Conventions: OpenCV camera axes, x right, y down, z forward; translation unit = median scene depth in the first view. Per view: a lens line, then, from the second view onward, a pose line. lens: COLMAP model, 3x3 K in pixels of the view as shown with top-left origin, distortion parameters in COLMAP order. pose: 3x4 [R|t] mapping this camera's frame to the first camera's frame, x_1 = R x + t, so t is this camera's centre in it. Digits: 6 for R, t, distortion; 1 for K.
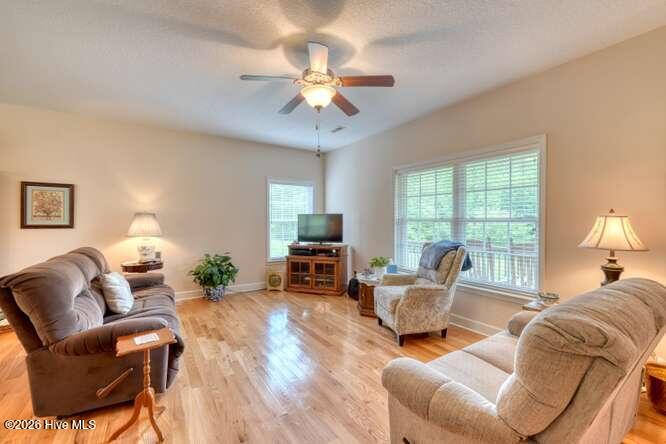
lens RADIAL K [[282.0, 0, 332.8], [0, 282.0, 220.5], [0, 0, 1]] dist [-0.007224, 0.003477]
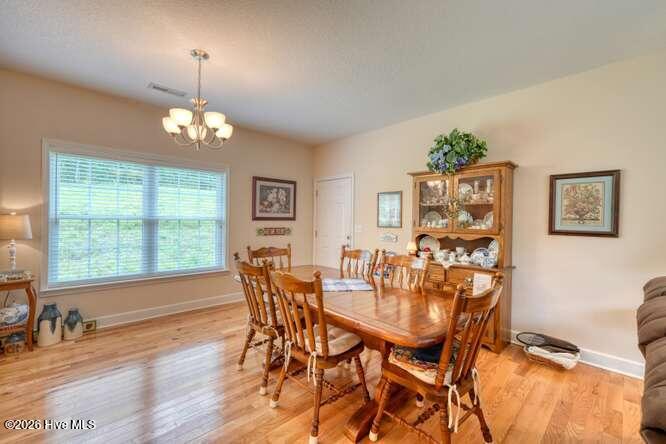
lens RADIAL K [[282.0, 0, 333.9], [0, 282.0, 220.7], [0, 0, 1]] dist [-0.007224, 0.003477]
pose [[0.177051, 0.001848, -0.984200, -0.403998], [-0.016398, 0.999865, -0.001073, 0.000326], [0.984065, 0.016329, 0.177057, 0.242059]]
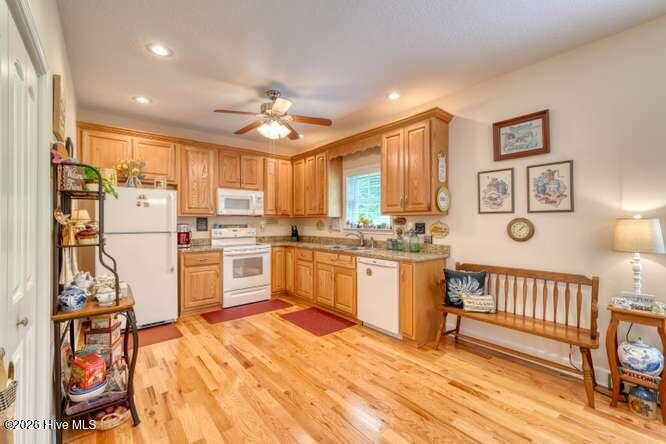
lens RADIAL K [[282.0, 0, 333.5], [0, 282.0, 221.9], [0, 0, 1]] dist [-0.007224, 0.003477]
pose [[-0.994640, -0.002569, -0.103364, -0.637742], [-0.003204, 0.999977, 0.005974, 0.002596], [0.103347, 0.006274, -0.994626, 0.025420]]
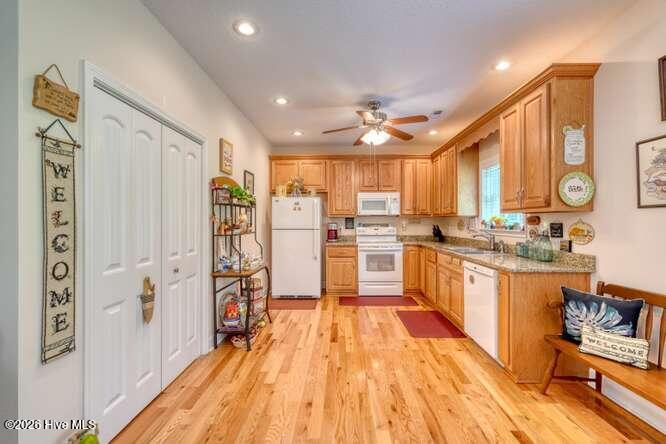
lens RADIAL K [[282.0, 0, 333.4], [0, 282.0, 221.4], [0, 0, 1]] dist [-0.007224, 0.003477]
pose [[-0.817370, -0.002359, 0.576108, -0.964525], [0.001592, 0.999979, 0.006353, 0.002442], [-0.576111, 0.006110, -0.817349, -0.000562]]
